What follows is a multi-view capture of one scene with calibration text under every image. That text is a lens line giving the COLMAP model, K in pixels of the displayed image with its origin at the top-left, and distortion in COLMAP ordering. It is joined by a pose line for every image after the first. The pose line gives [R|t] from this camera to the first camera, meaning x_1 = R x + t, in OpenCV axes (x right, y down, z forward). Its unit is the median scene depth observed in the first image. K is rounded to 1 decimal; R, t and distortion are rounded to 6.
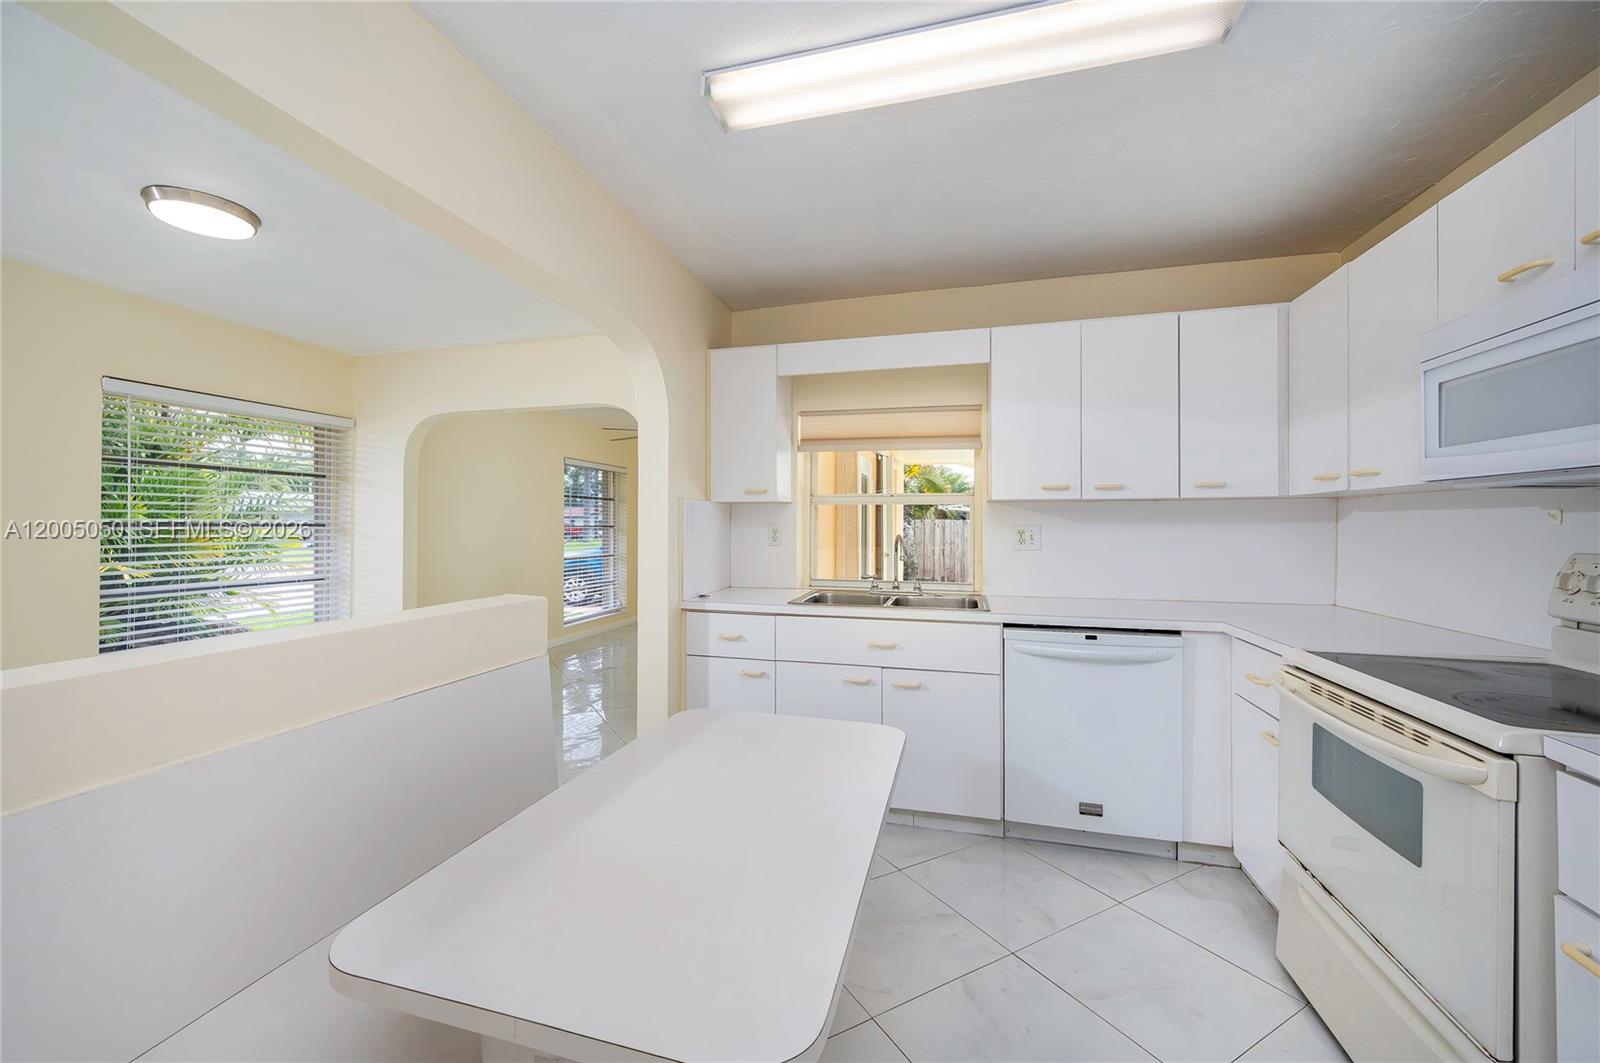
lens RADIAL K [[633.2, 0, 796.0], [0, 633.2, 536.2], [0, 0, 1]] dist [-0.000701, -0.000136]
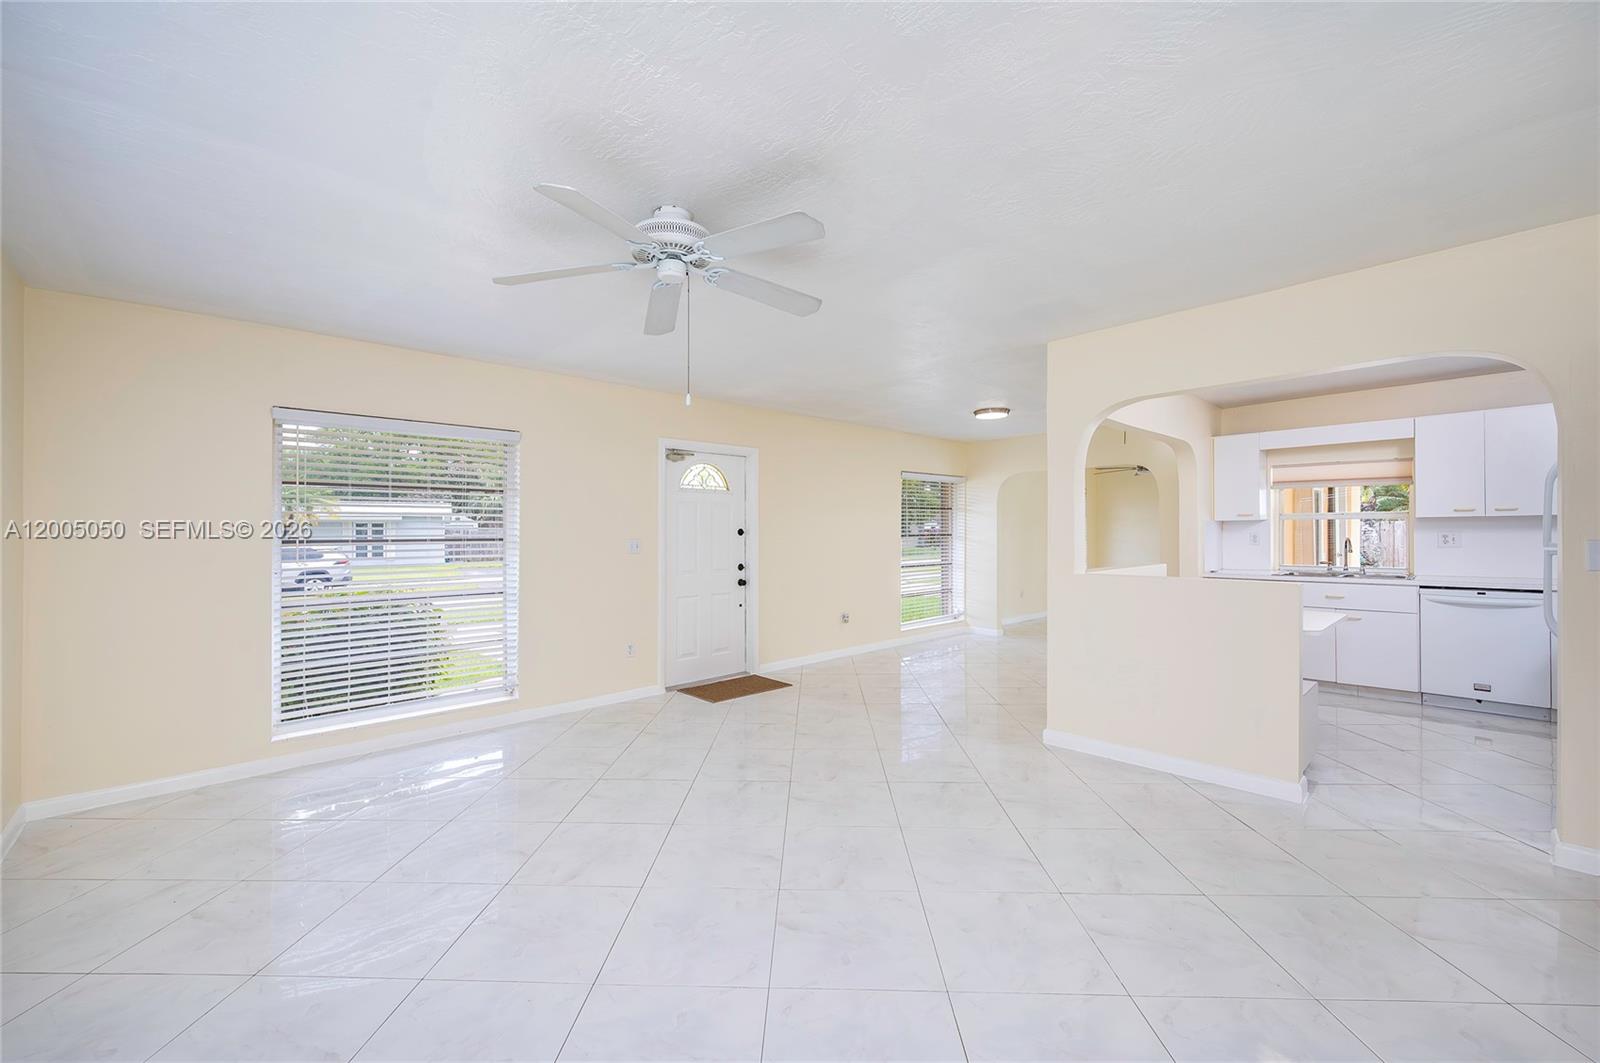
lens RADIAL K [[654.5, 0, 799.4], [0, 654.5, 537.9], [0, 0, 1]] dist [-0.000689, -0.000228]
pose [[0.853460, -0.007108, -0.521110, -0.176735], [0.003877, 0.999966, -0.007290, 0.003881], [0.521144, 0.004202, 0.853459, -1.252500]]
